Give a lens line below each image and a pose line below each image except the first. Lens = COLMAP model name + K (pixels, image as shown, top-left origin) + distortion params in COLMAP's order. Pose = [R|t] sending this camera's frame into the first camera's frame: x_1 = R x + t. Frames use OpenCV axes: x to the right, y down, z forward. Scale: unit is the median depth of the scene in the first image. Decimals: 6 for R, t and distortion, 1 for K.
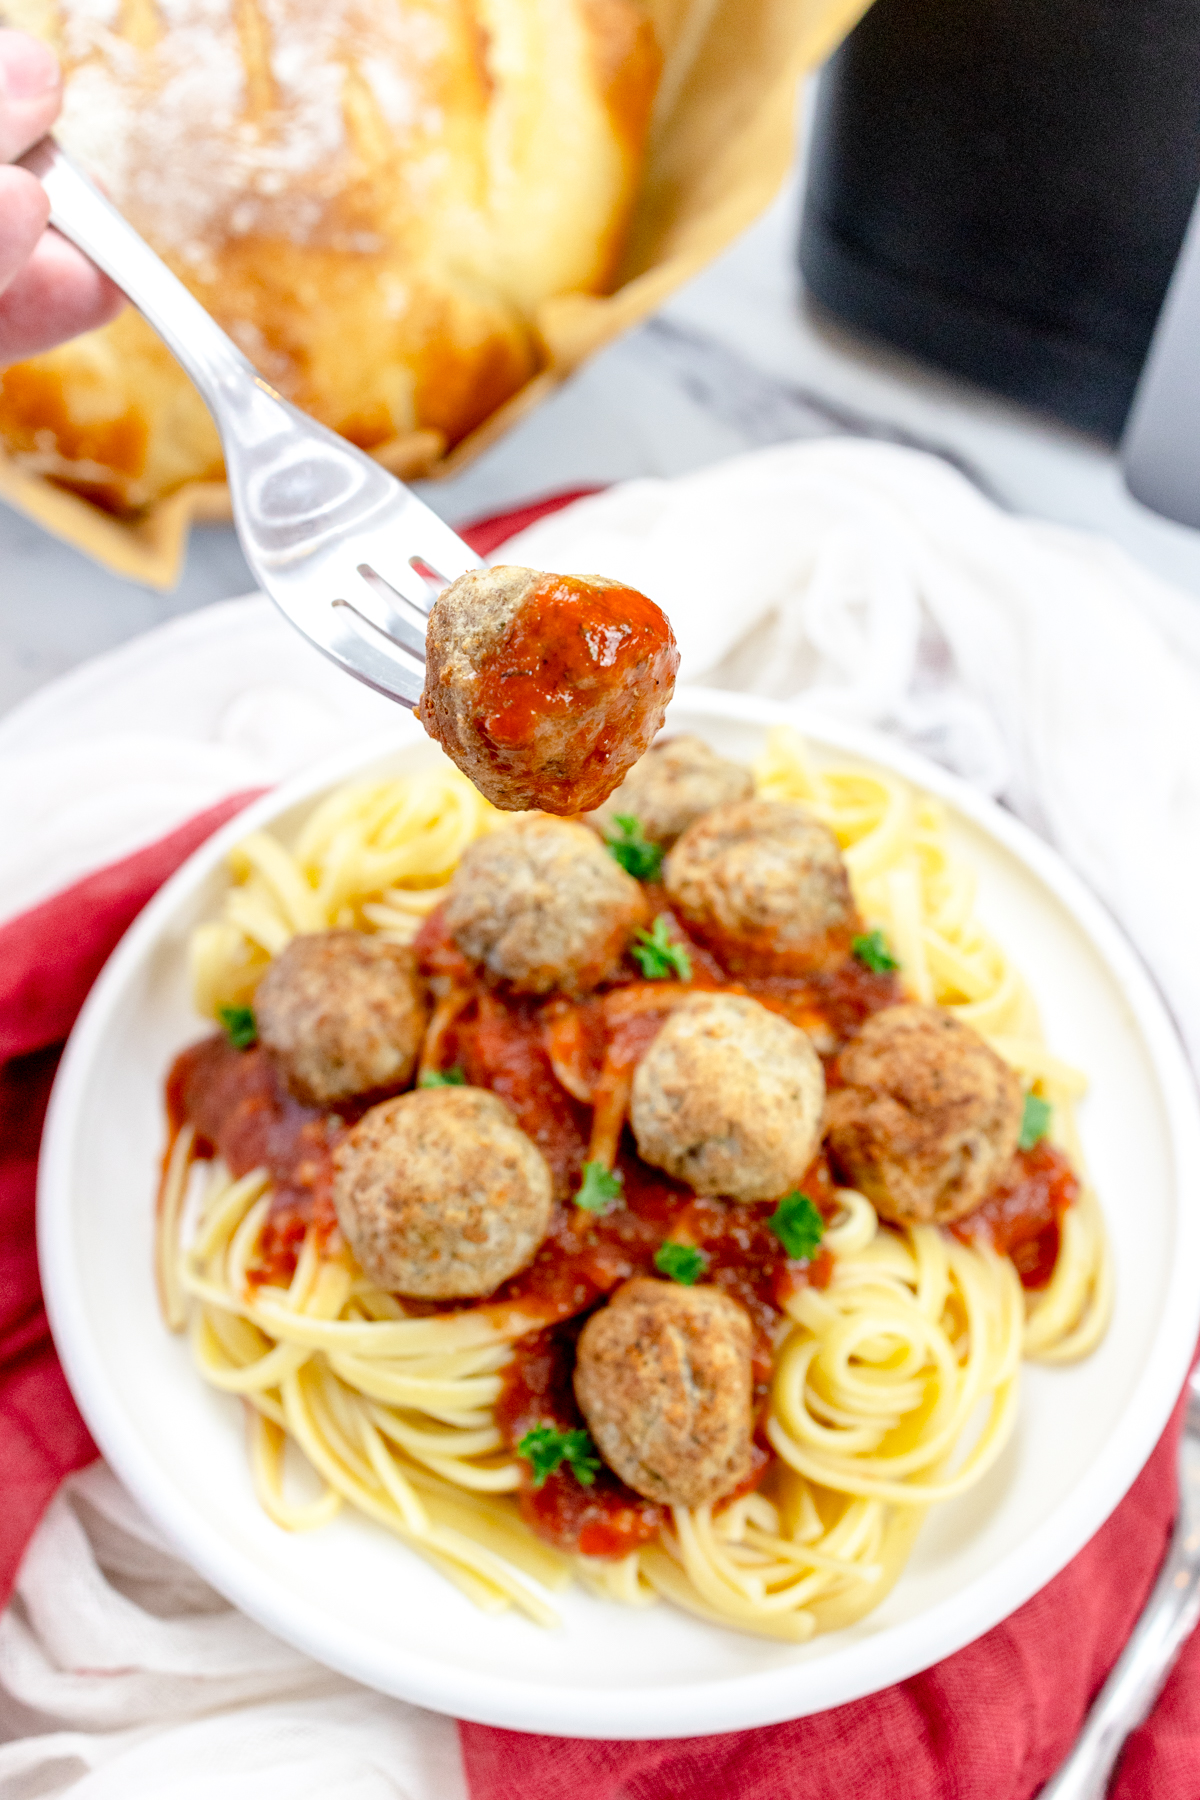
lens RADIAL K [[1933.1, 0, 554.7], [0, 1933.1, 895.2], [0, 0, 1]] dist [0.032509, -0.001757]
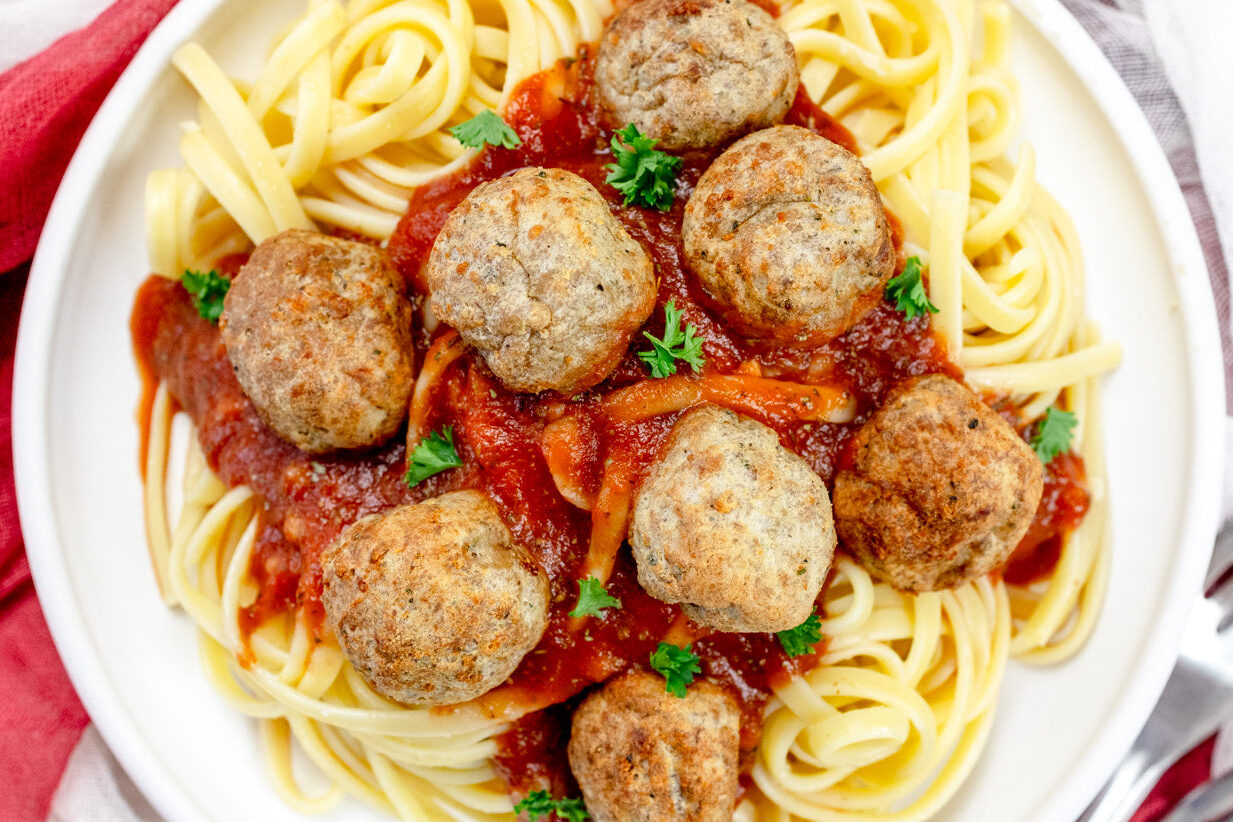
lens RADIAL K [[1890.4, 0, 653.7], [0, 1890.4, 409.5], [0, 0, 1]] dist [0.014377, -0.001450]
pose [[0.998750, 0.012228, 0.048457, 0.004799], [-0.038082, 0.814106, 0.579466, -0.477167], [-0.032364, -0.580588, 0.813554, 0.277587]]
